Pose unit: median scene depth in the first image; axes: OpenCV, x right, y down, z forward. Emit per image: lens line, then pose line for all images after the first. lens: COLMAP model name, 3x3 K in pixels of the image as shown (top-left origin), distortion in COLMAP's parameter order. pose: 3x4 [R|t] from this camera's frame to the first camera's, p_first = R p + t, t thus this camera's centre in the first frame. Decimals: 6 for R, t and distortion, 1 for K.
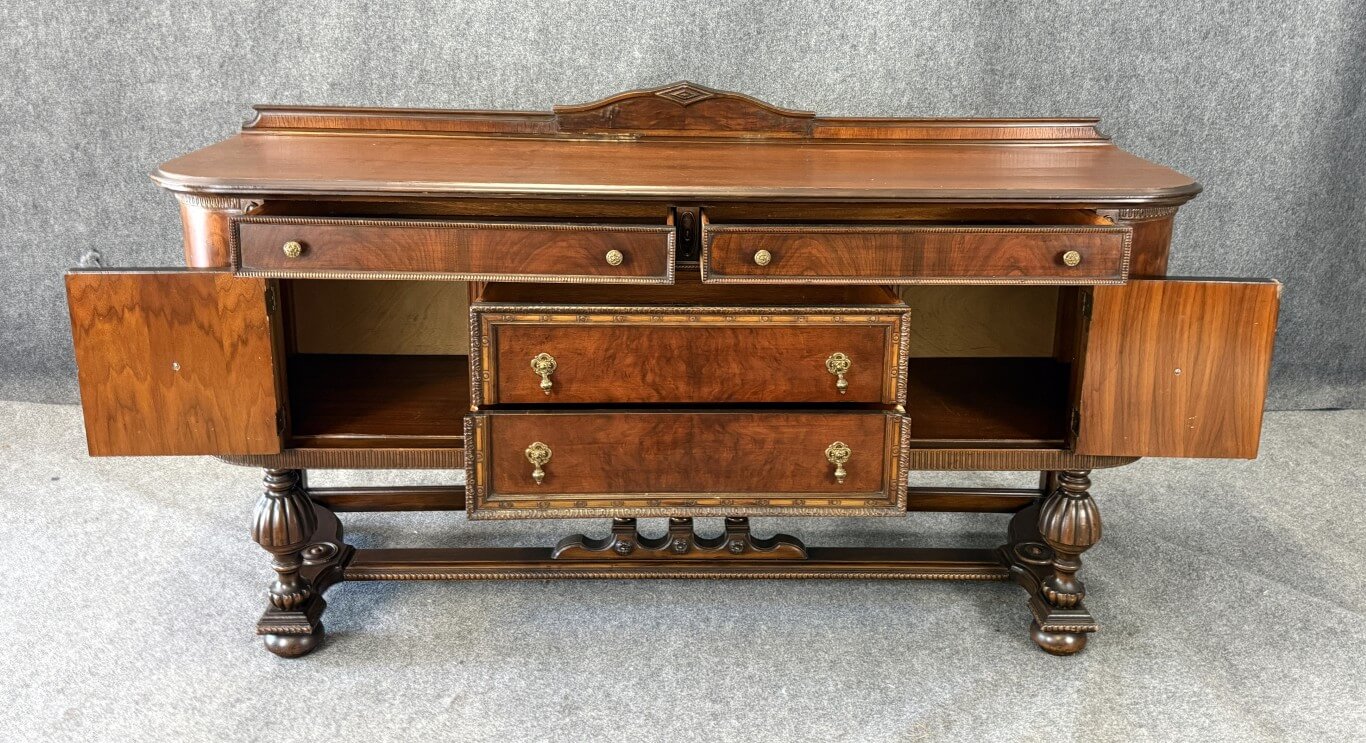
lens RADIAL K [[1084.0, 0, 712.9], [0, 1084.0, 262.1], [0, 0, 1]] dist [0.146531, -0.266066]
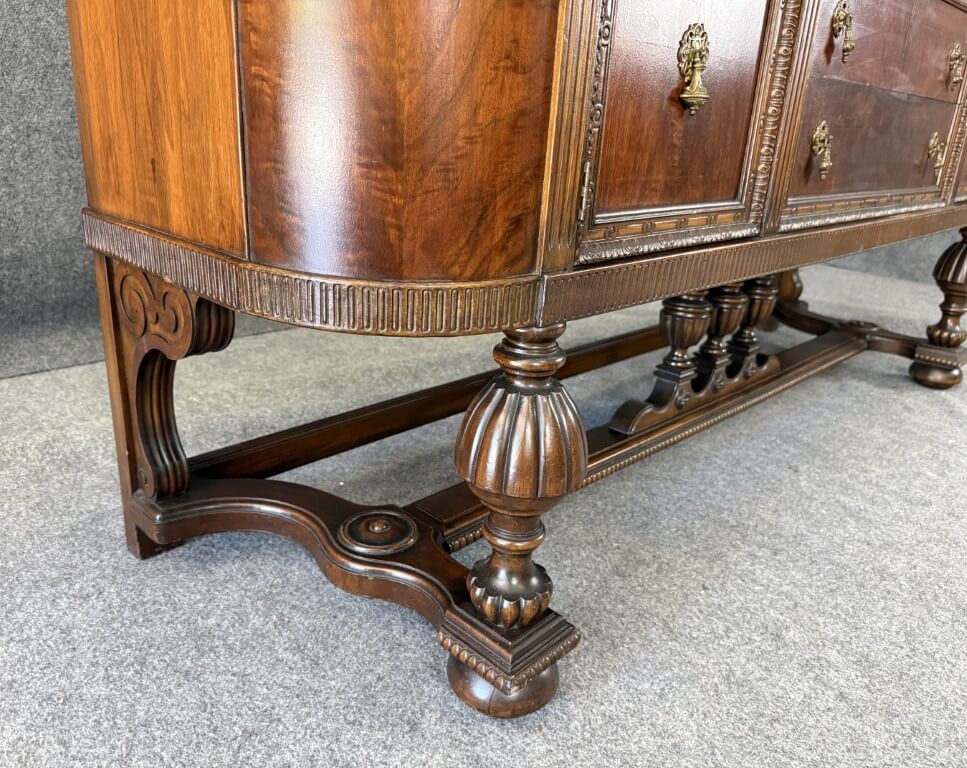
lens RADIAL K [[733.8, 0, 454.8], [0, 733.8, 382.8], [0, 0, 1]] dist [0.081631, -0.174439]
pose [[0.745408, -0.212332, 0.631888, -0.528120], [0.132541, 0.976197, 0.171677, 0.131841], [-0.653299, -0.044218, 0.755807, 0.684218]]
